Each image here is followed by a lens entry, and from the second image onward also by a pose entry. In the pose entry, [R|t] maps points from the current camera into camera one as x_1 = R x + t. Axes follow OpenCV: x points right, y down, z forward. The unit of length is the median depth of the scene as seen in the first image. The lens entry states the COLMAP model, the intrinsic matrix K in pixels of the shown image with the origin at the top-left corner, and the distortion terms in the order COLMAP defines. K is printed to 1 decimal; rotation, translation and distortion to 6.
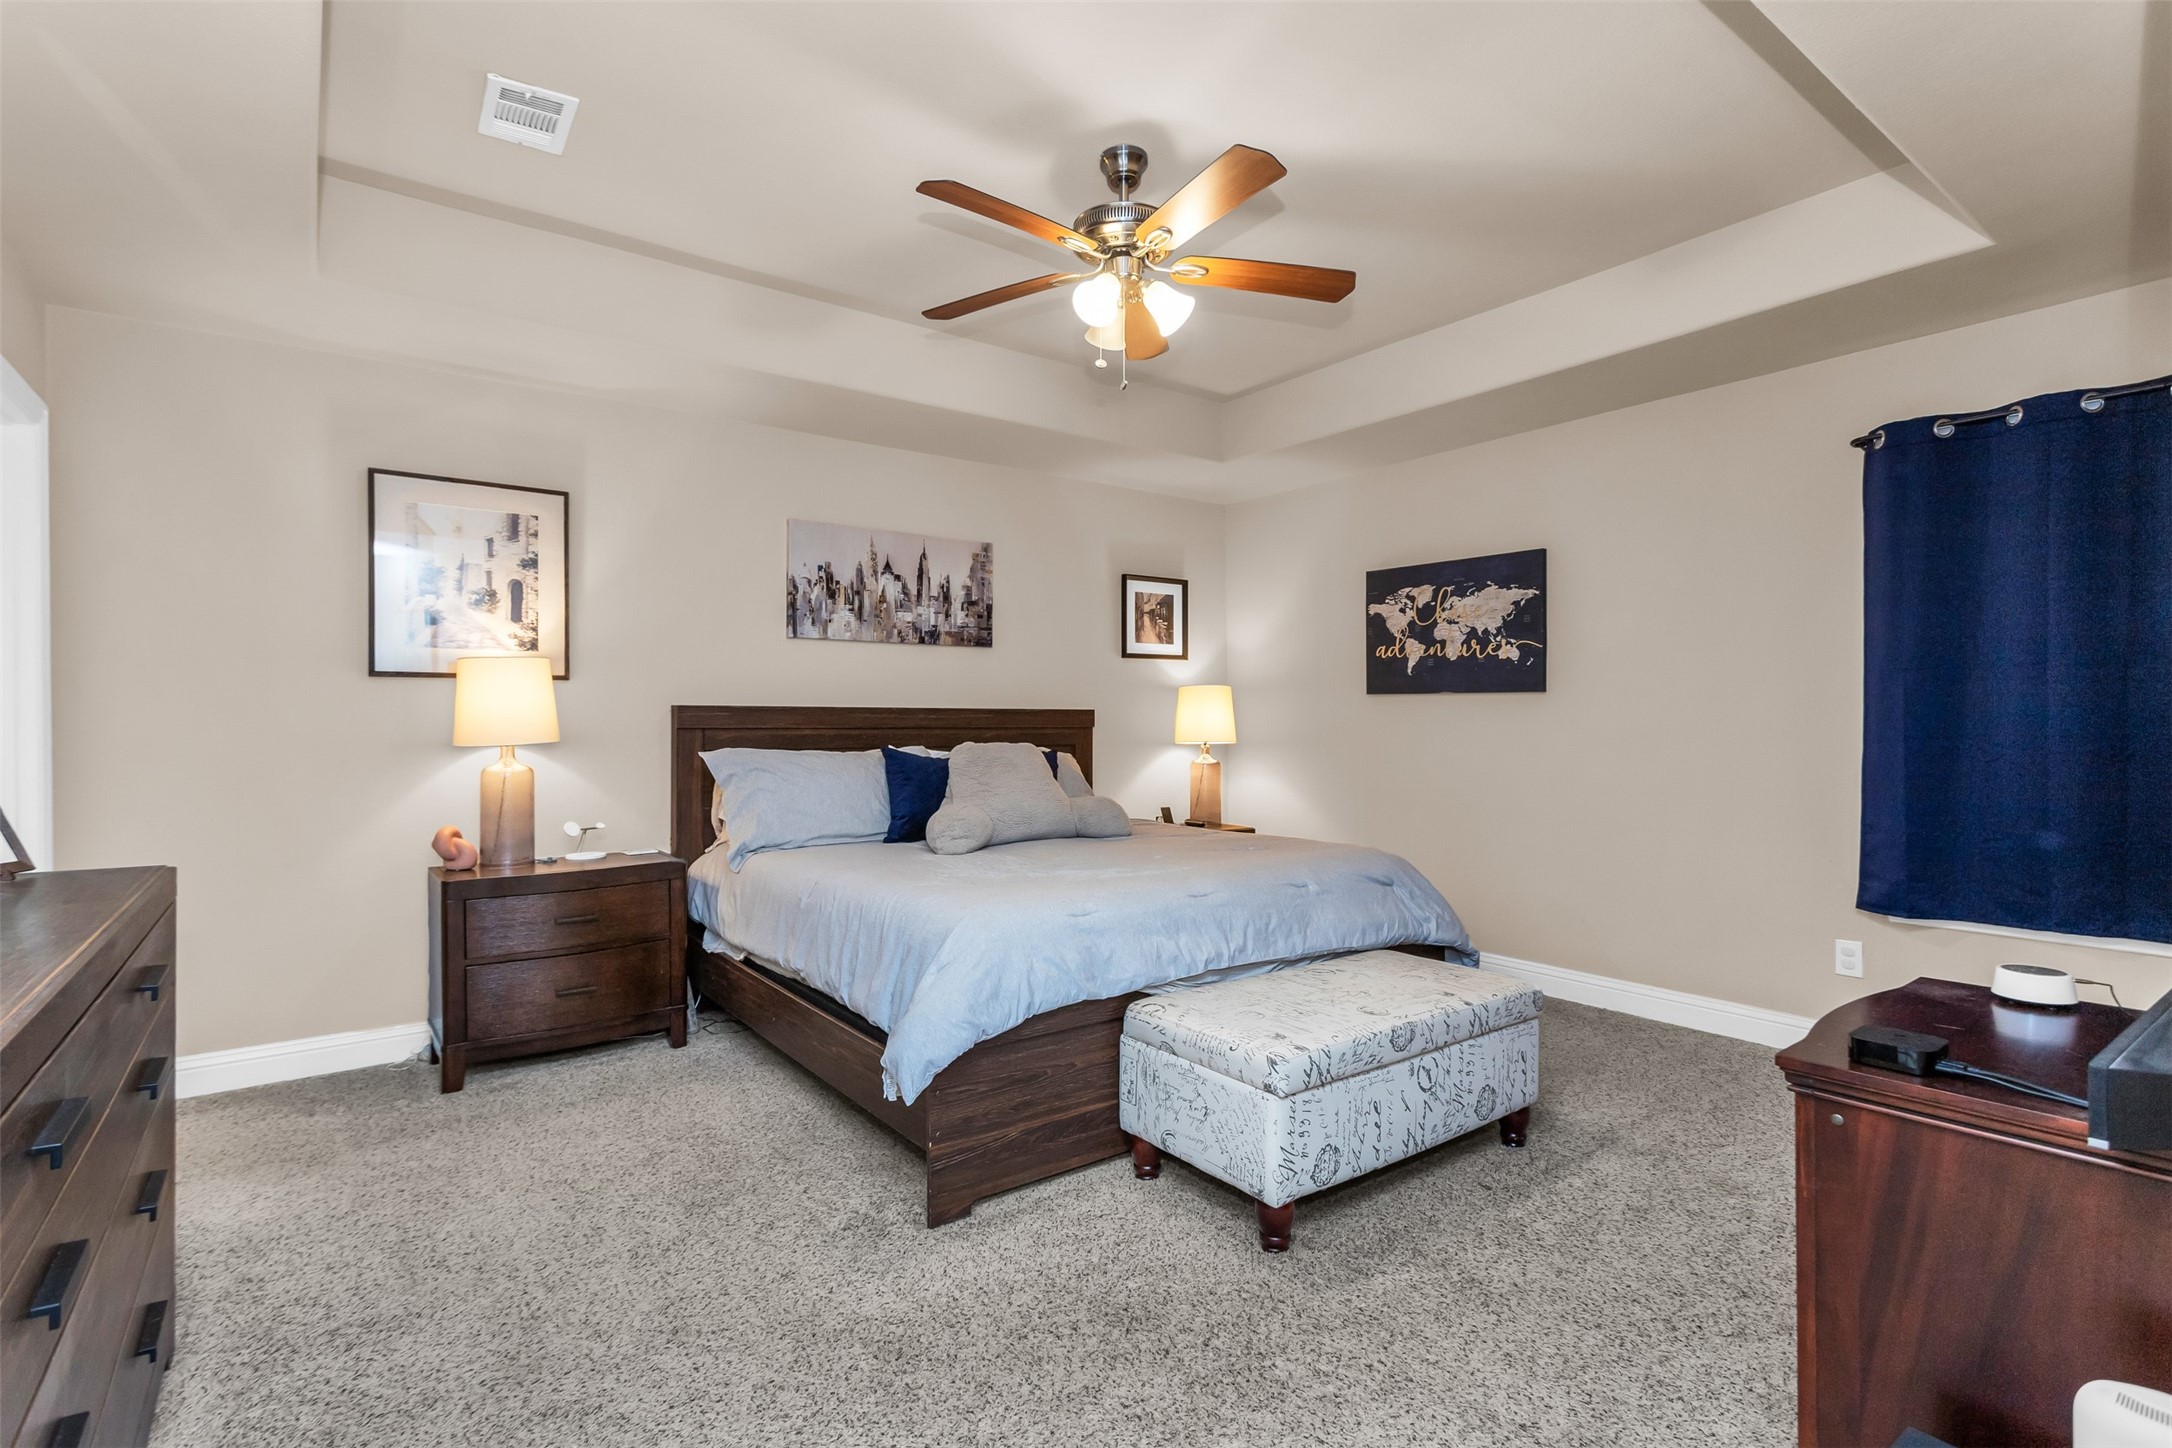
lens RADIAL K [[1052.8, 0, 1096.7], [0, 1052.8, 727.9], [0, 0, 1]] dist [0.001271, 0.002790]
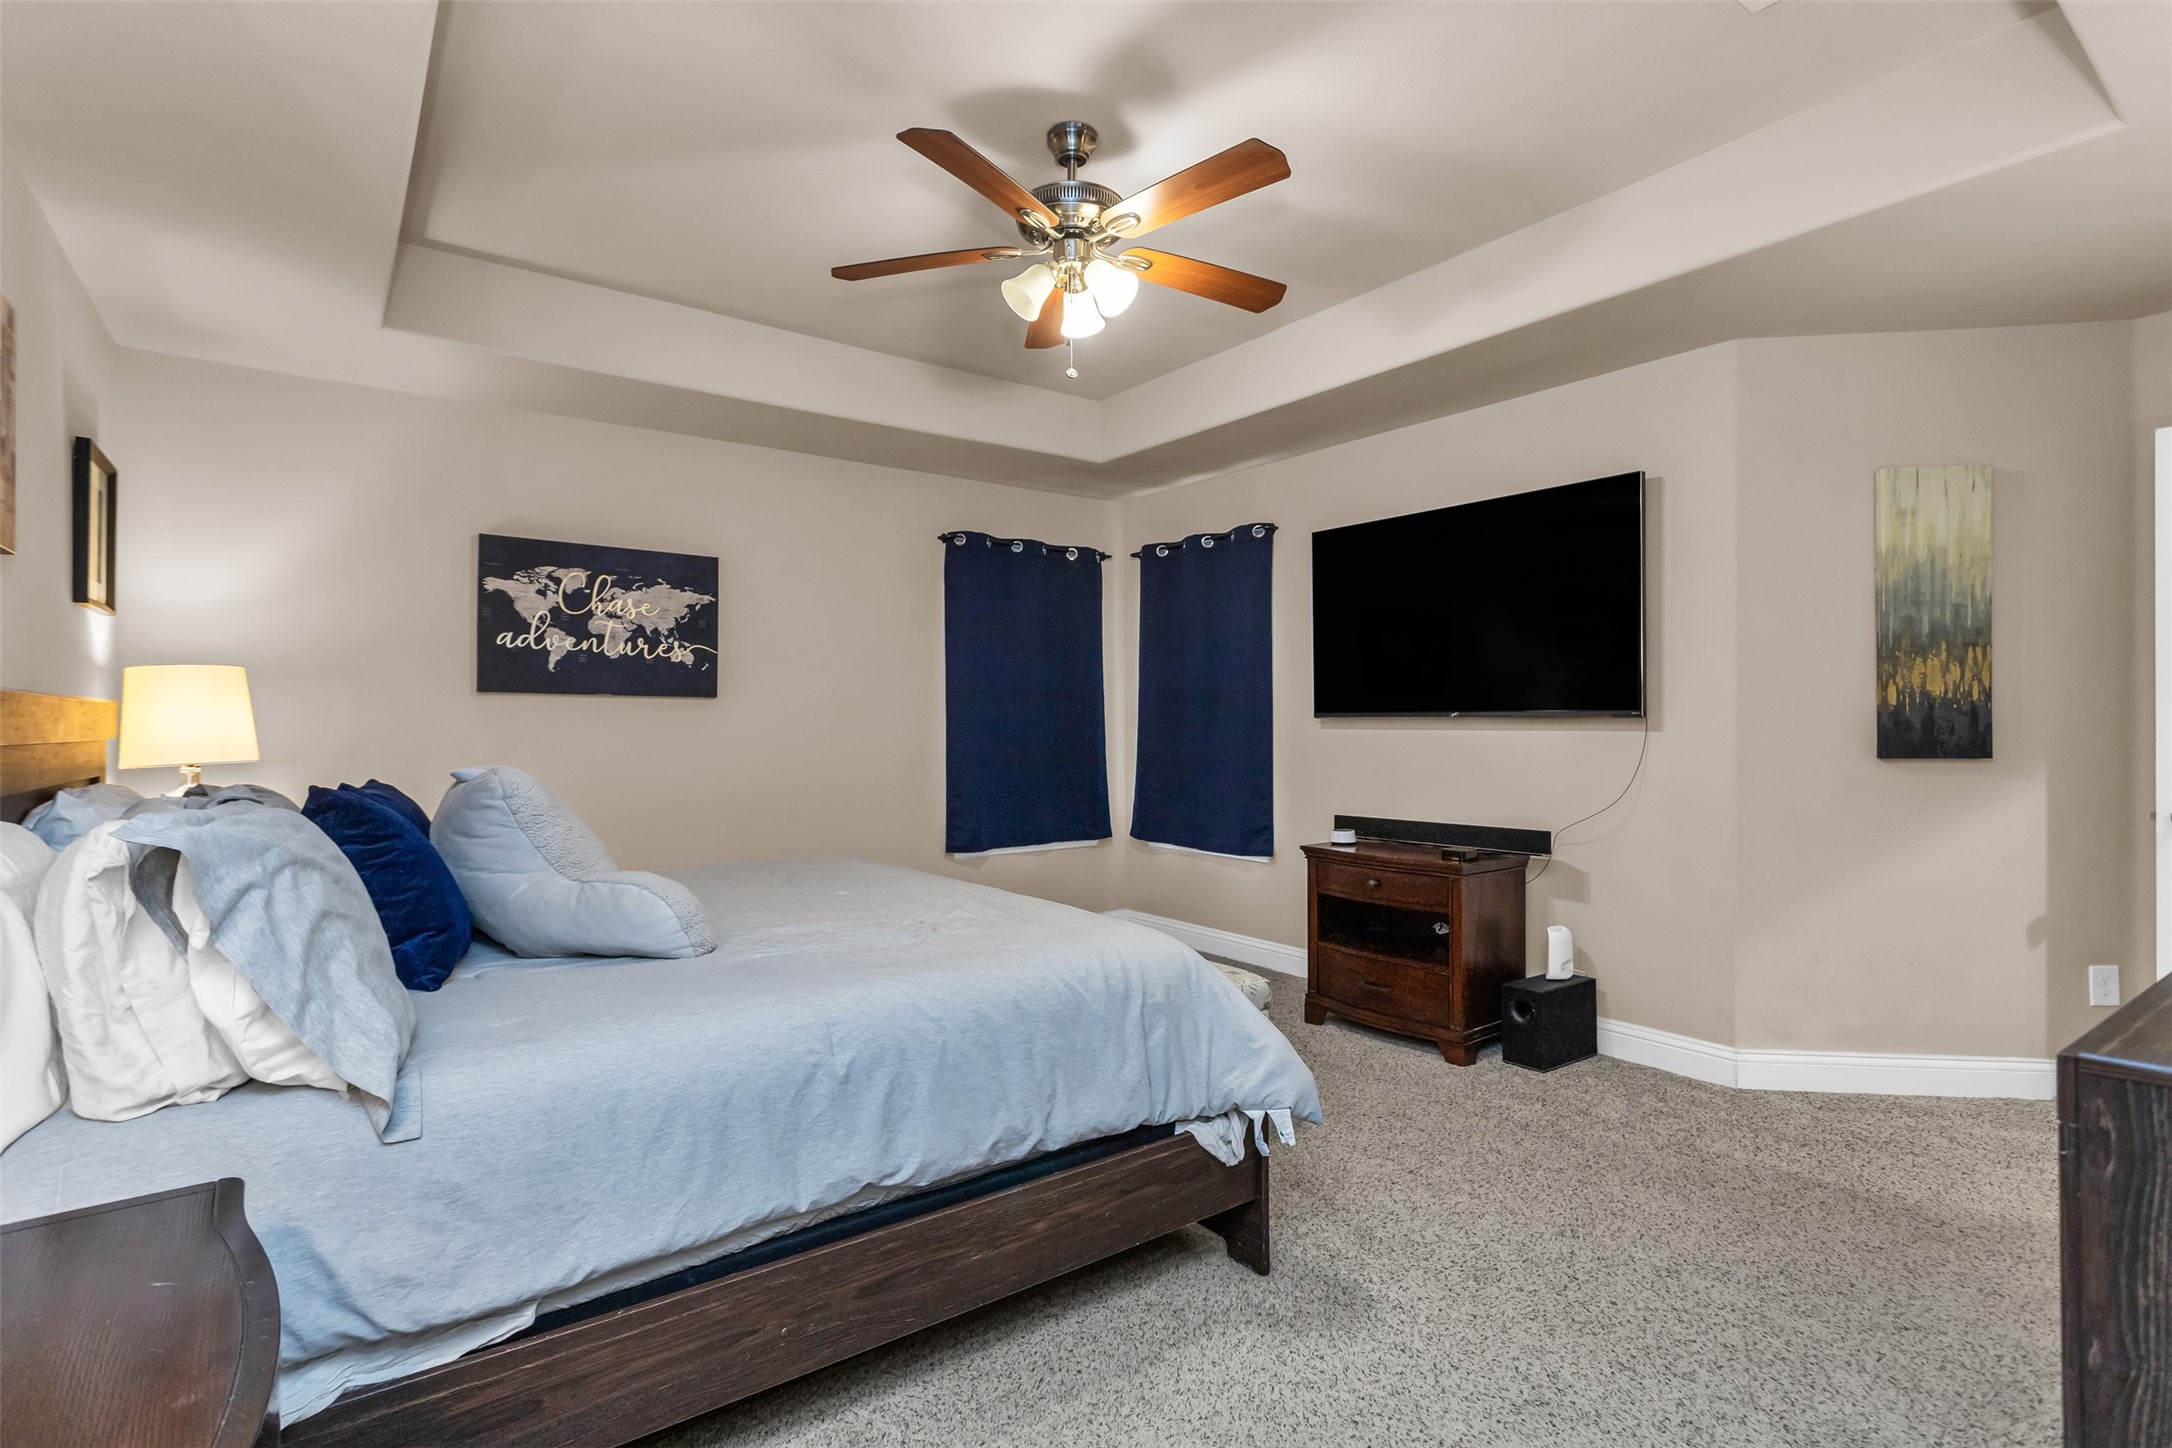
lens RADIAL K [[1052.8, 0, 1094.8], [0, 1052.8, 715.5], [0, 0, 1]] dist [0.001271, 0.002790]
pose [[0.001020, 0.007196, 0.999974, -0.557147], [0.005341, 0.999960, -0.007202, -0.006982], [-0.999985, 0.005348, 0.000982, 0.588719]]
